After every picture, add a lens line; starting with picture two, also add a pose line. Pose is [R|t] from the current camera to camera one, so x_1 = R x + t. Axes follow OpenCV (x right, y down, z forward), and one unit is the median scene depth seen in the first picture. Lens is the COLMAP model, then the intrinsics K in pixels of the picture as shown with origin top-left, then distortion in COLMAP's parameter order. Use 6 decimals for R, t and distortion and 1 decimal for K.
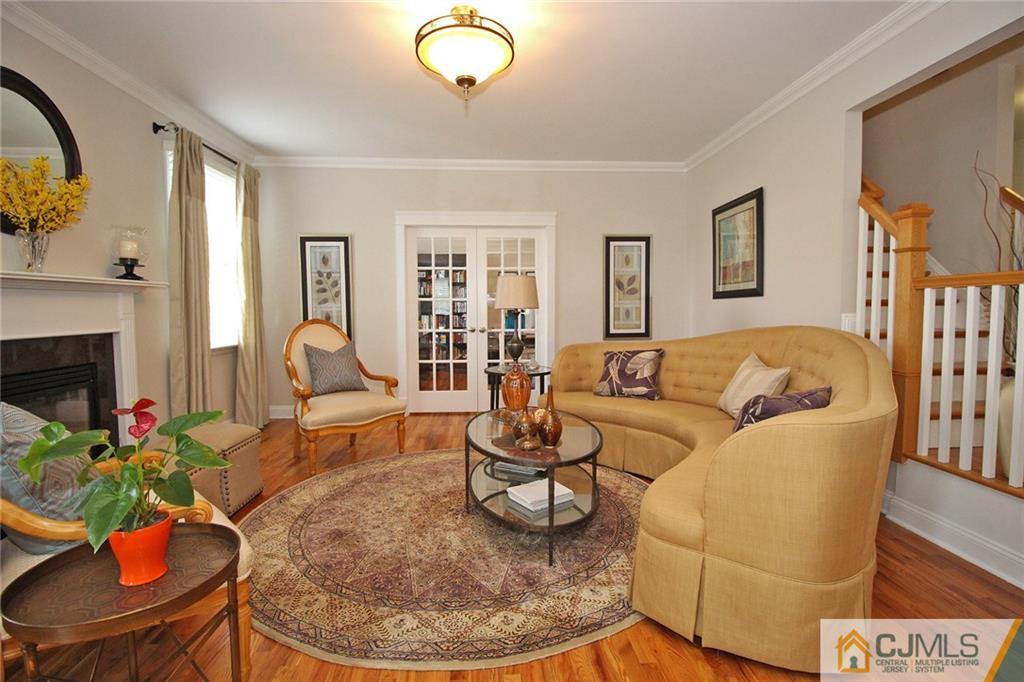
lens RADIAL K [[479.8, 0, 518.0], [0, 479.8, 339.9], [0, 0, 1]] dist [-0.004060, -0.001481]
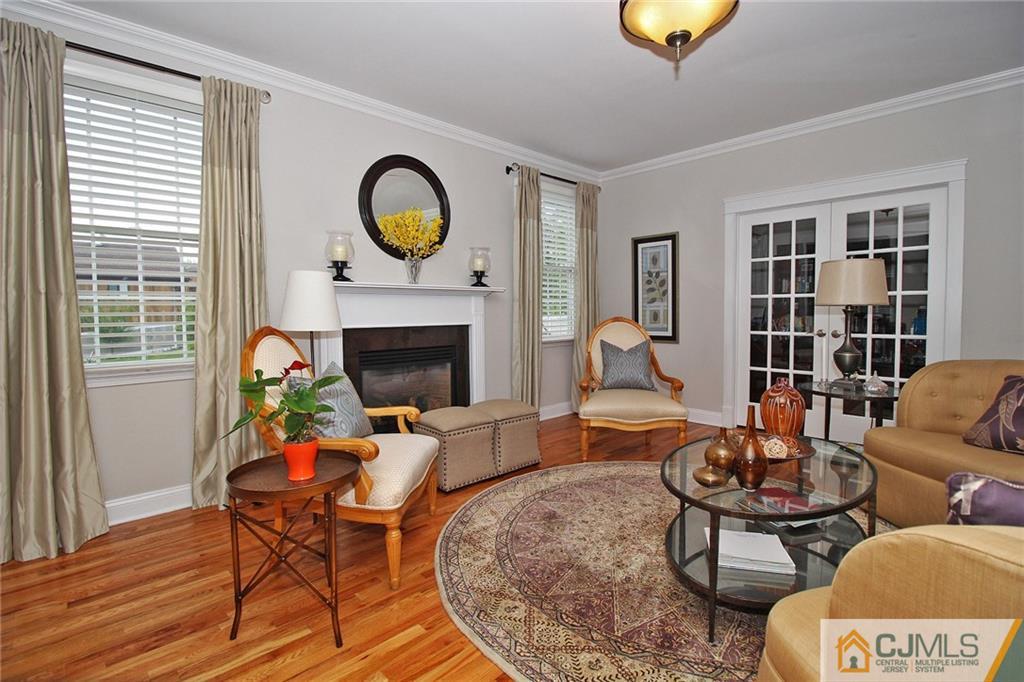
lens RADIAL K [[479.8, 0, 510.8], [0, 479.8, 338.1], [0, 0, 1]] dist [-0.004060, -0.001481]
pose [[0.644803, 0.039511, -0.763327, 0.302372], [-0.045866, 0.998864, 0.012958, -0.000267], [0.762971, 0.026655, 0.645883, 0.188809]]
